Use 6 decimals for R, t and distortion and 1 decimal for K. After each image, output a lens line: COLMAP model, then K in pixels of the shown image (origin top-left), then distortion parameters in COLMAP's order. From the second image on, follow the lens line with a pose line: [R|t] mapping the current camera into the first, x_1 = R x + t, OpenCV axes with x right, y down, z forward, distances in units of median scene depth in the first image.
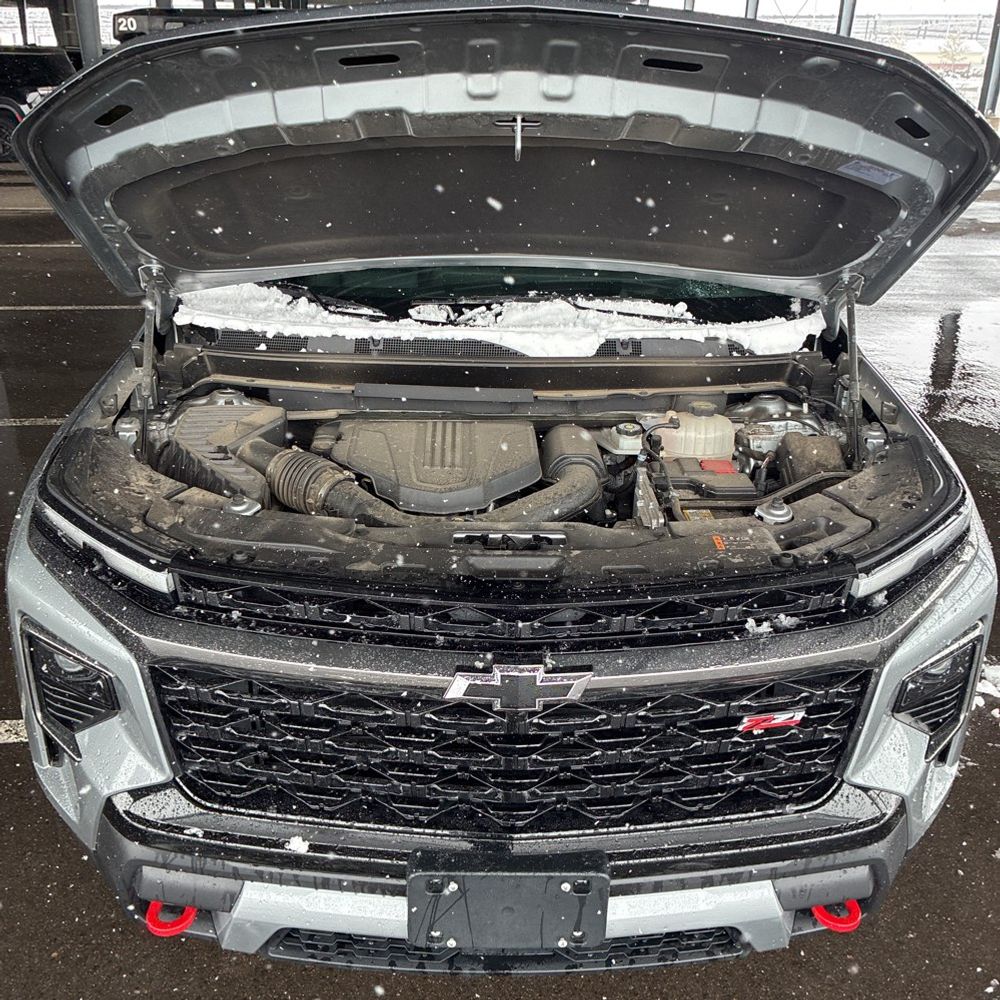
lens RADIAL K [[1027.3, 0, 501.9], [0, 1027.3, 502.0], [0, 0, 1]] dist [0.038556, 0.000000]
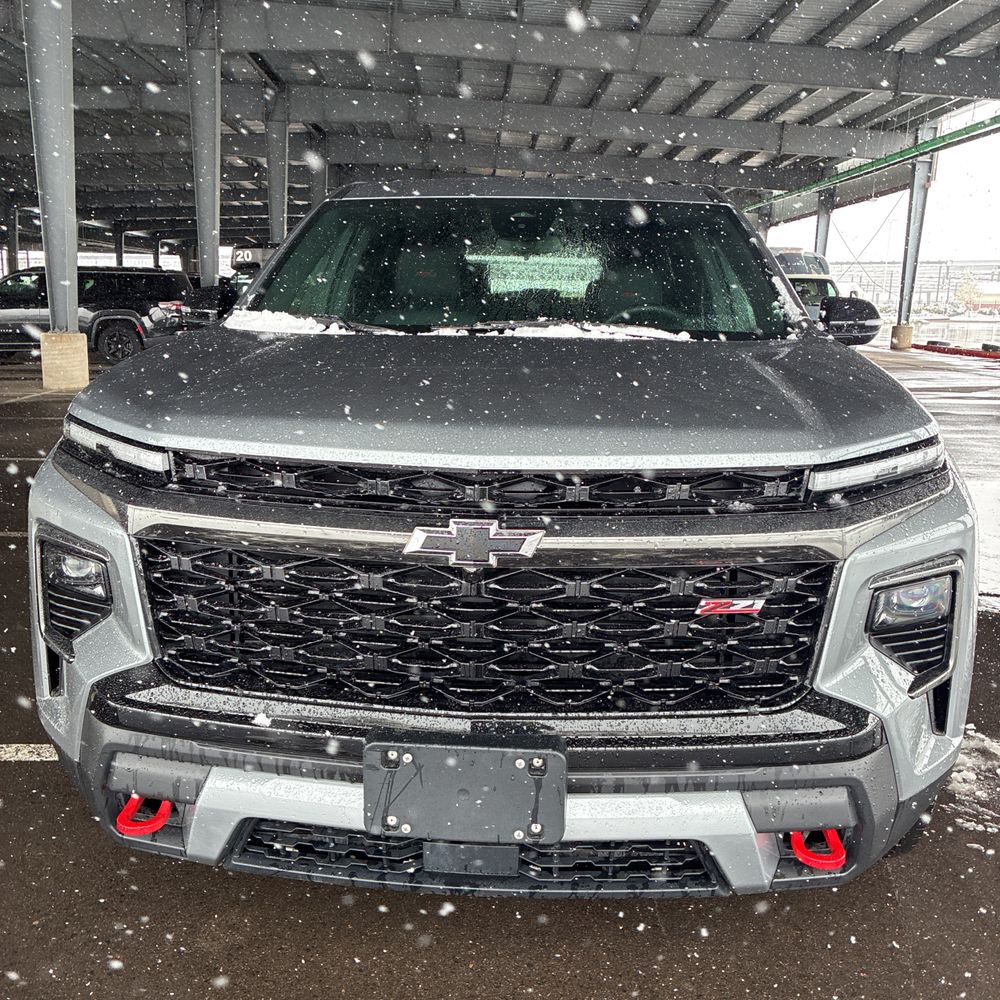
lens RADIAL K [[1027.3, 0, 488.8], [0, 1027.3, 490.3], [0, 0, 1]] dist [0.038556, 0.000000]
pose [[0.995750, 0.014992, -0.090871, 0.111535], [-0.034598, 0.975289, -0.218209, 0.315309], [0.085354, 0.220425, 0.971662, -0.020987]]
